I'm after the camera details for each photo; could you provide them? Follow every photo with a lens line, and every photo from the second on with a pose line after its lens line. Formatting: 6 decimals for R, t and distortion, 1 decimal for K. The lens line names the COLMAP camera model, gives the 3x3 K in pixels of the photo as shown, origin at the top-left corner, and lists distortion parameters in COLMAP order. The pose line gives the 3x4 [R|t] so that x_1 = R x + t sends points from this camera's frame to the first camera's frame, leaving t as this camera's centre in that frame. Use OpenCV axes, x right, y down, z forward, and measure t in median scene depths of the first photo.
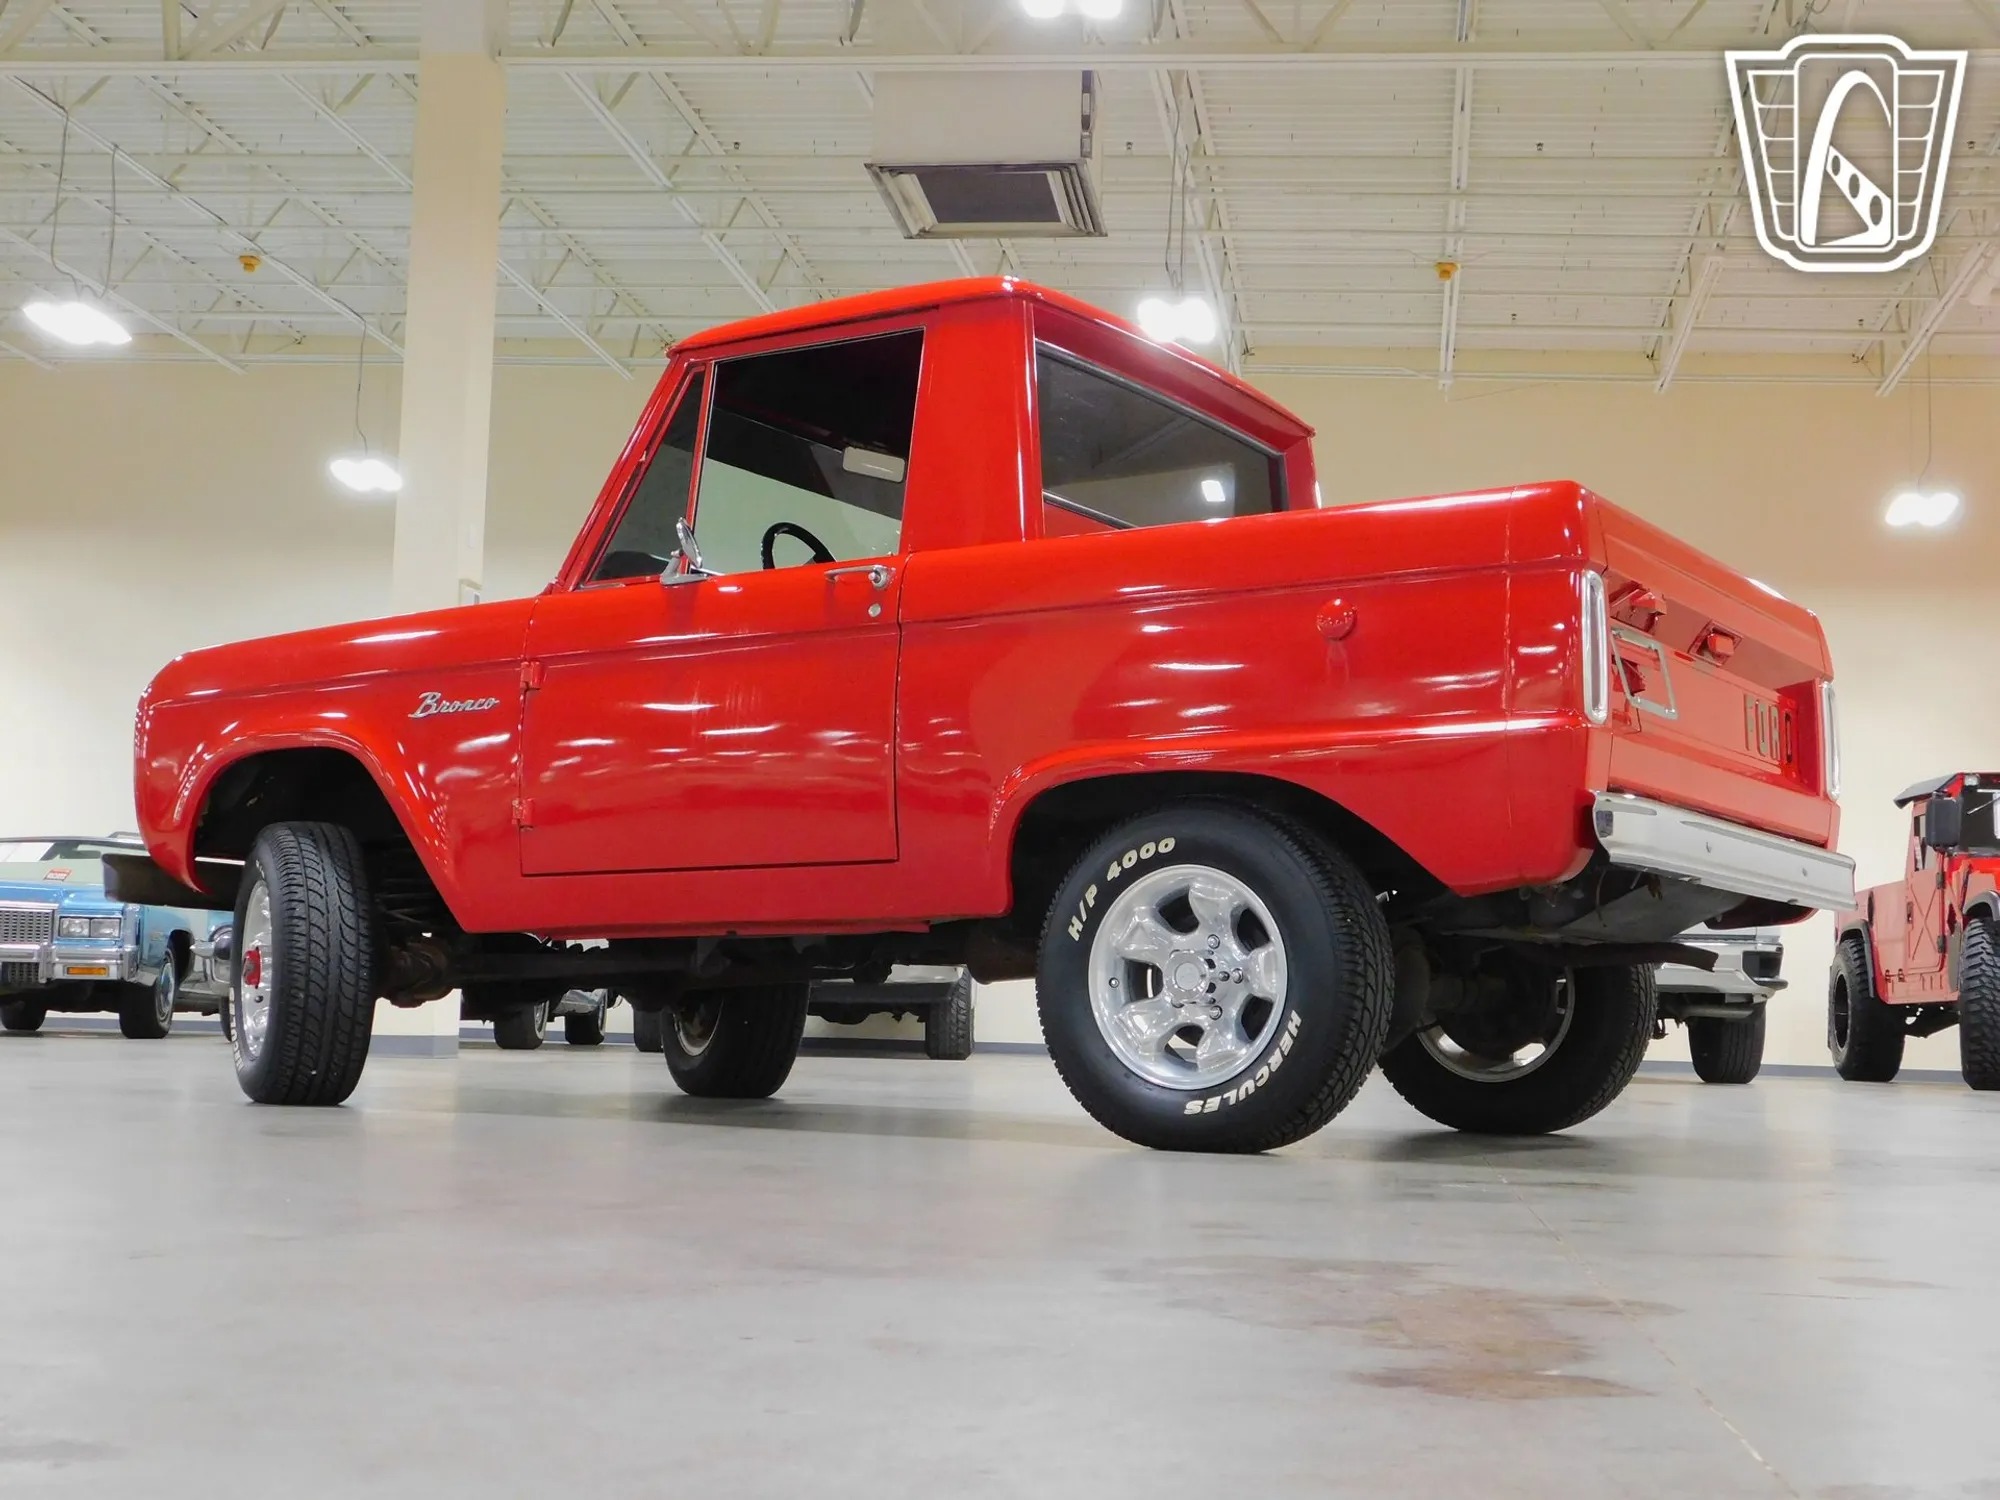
lens RADIAL K [[2663.4, 0, 1000.8], [0, 2663.4, 732.2], [0, 0, 1]] dist [-0.000636, 0.038846]
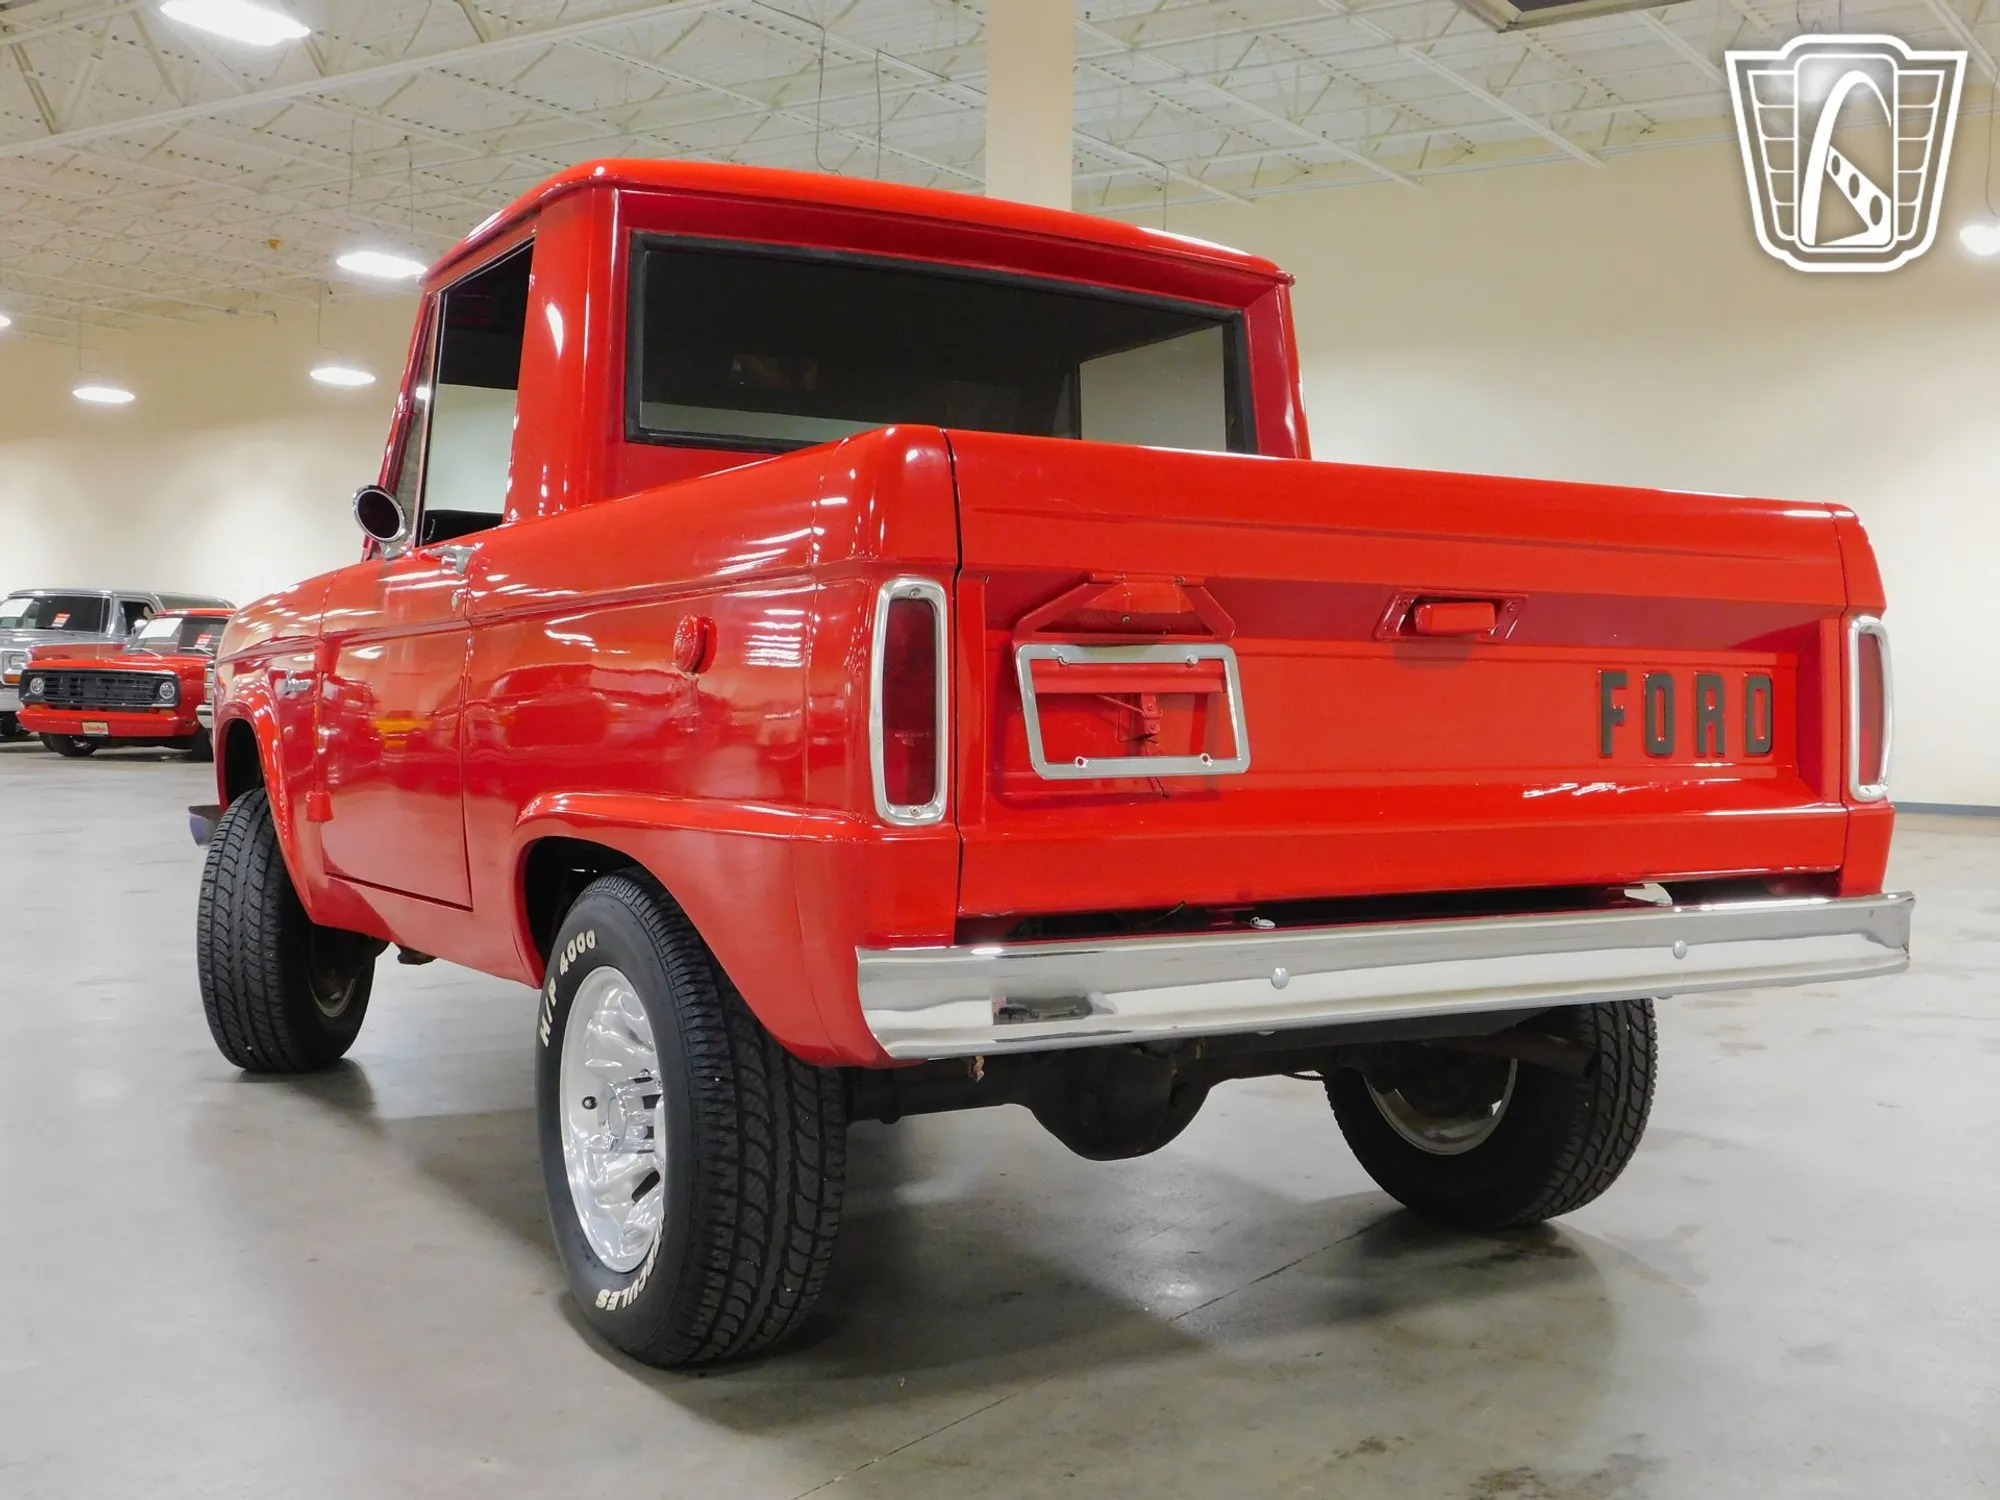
lens RADIAL K [[2124.3, 0, 1000.5], [0, 2124.3, 736.9], [0, 0, 1]] dist [-0.009522, 0.026491]
pose [[0.887666, -0.001483, -0.460486, 0.428606], [0.059364, 0.992019, 0.111239, -0.071228], [0.456646, -0.126079, 0.880669, 0.531498]]
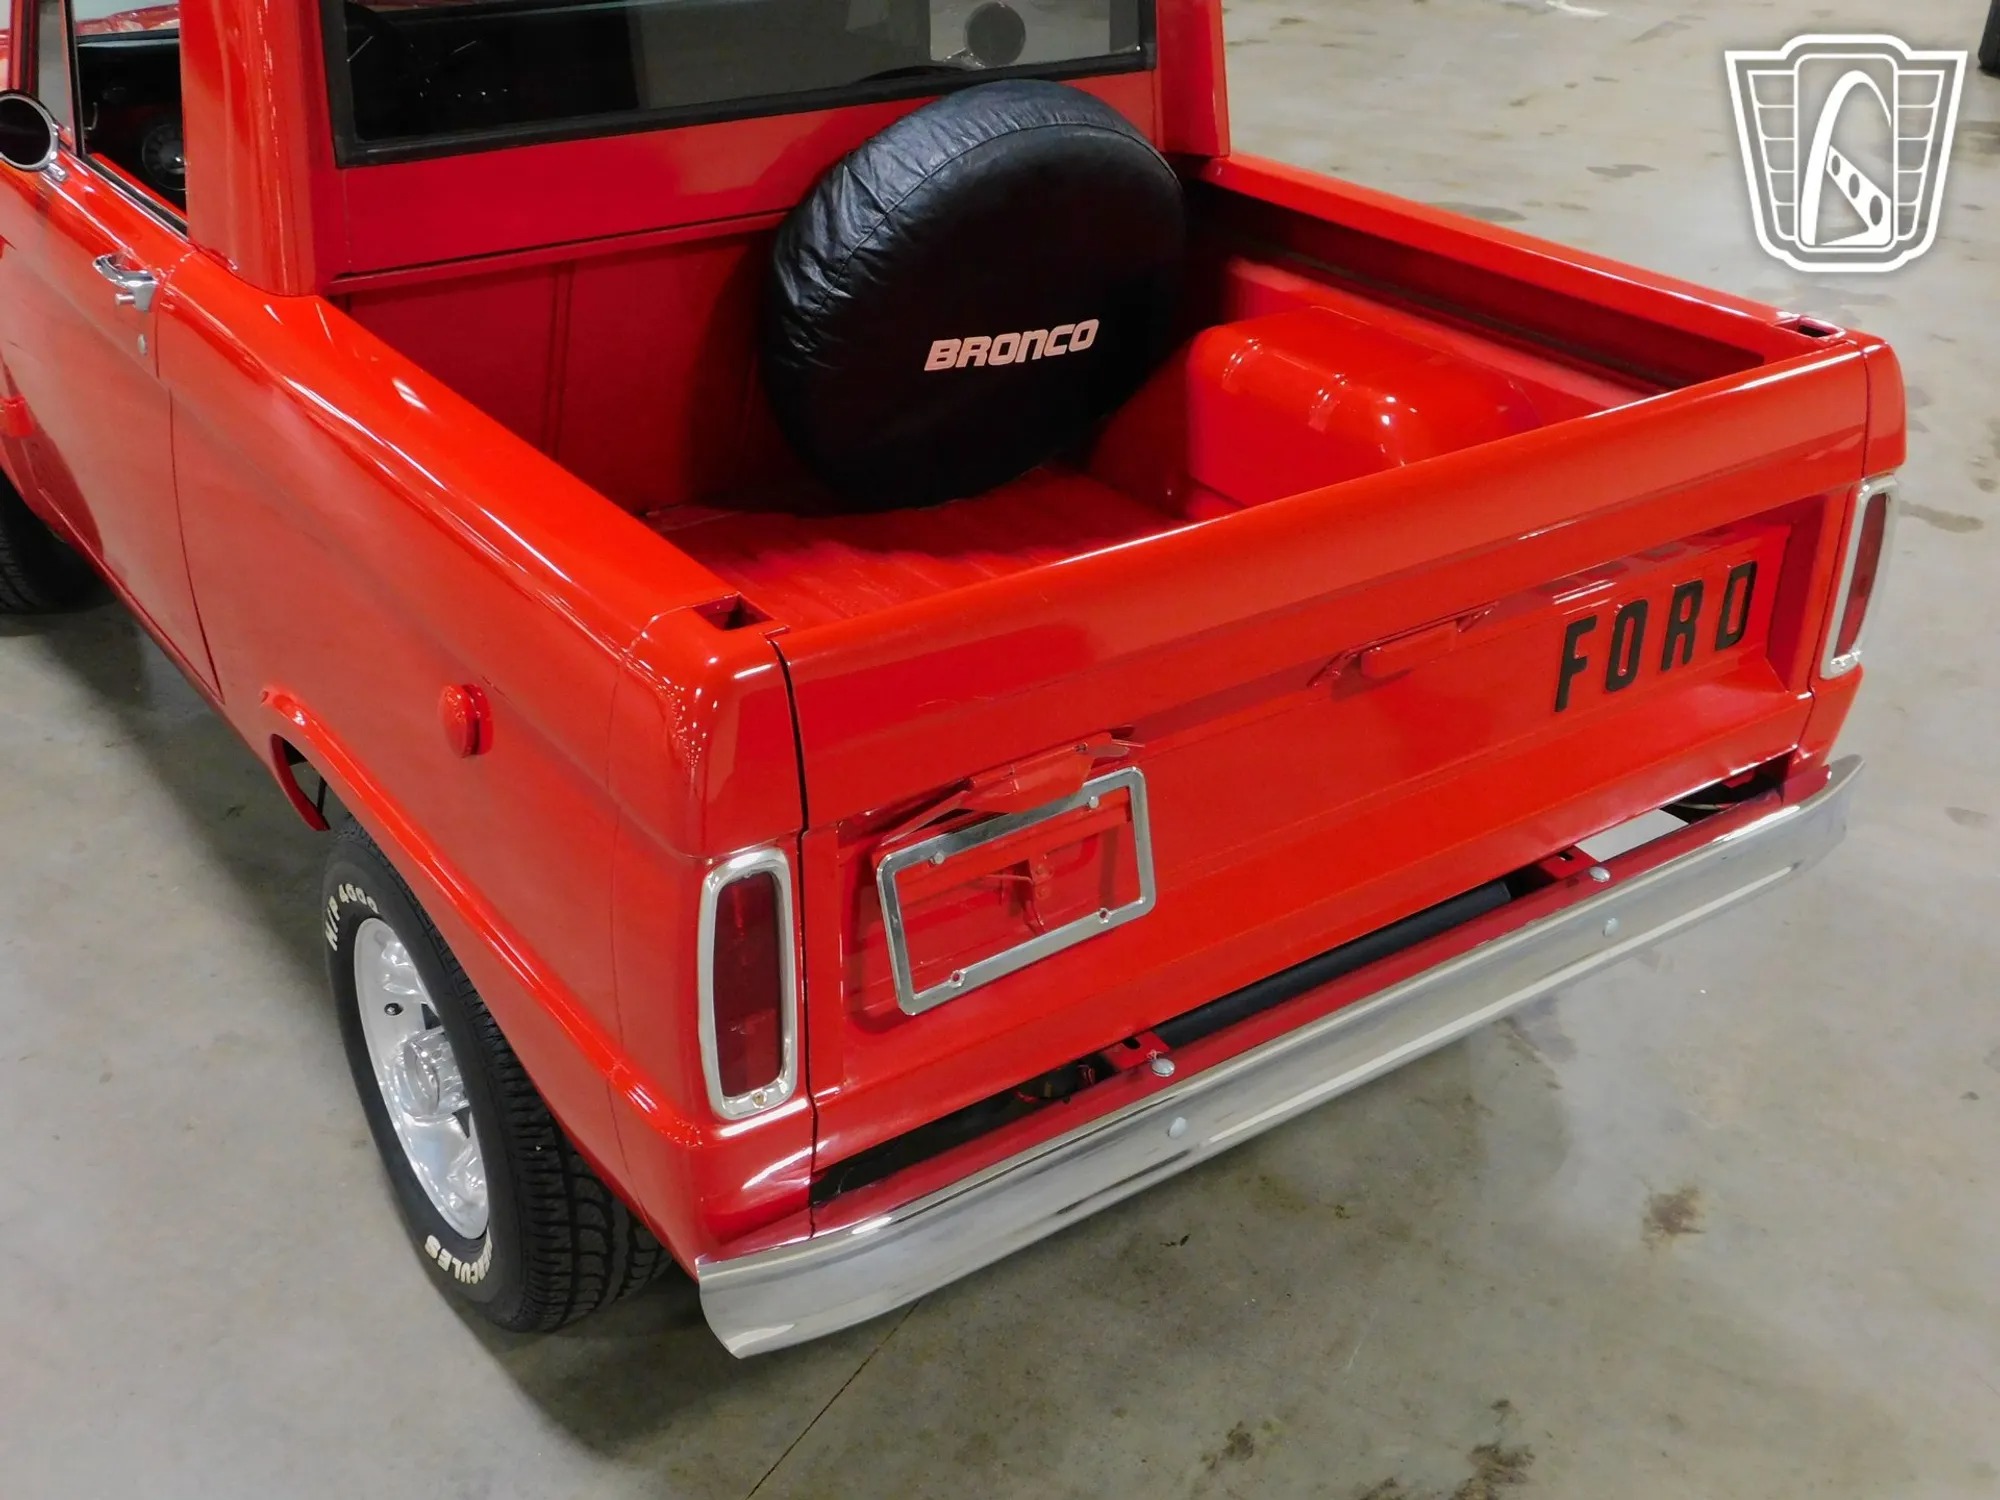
lens RADIAL K [[2124.3, 0, 1000.5], [0, 2124.3, 736.9], [0, 0, 1]] dist [-0.009522, 0.026491]
pose [[0.922010, 0.194189, -0.334946, 0.356568], [0.032139, 0.823748, 0.566044, -0.268320], [0.385831, -0.532663, 0.753263, 0.687421]]
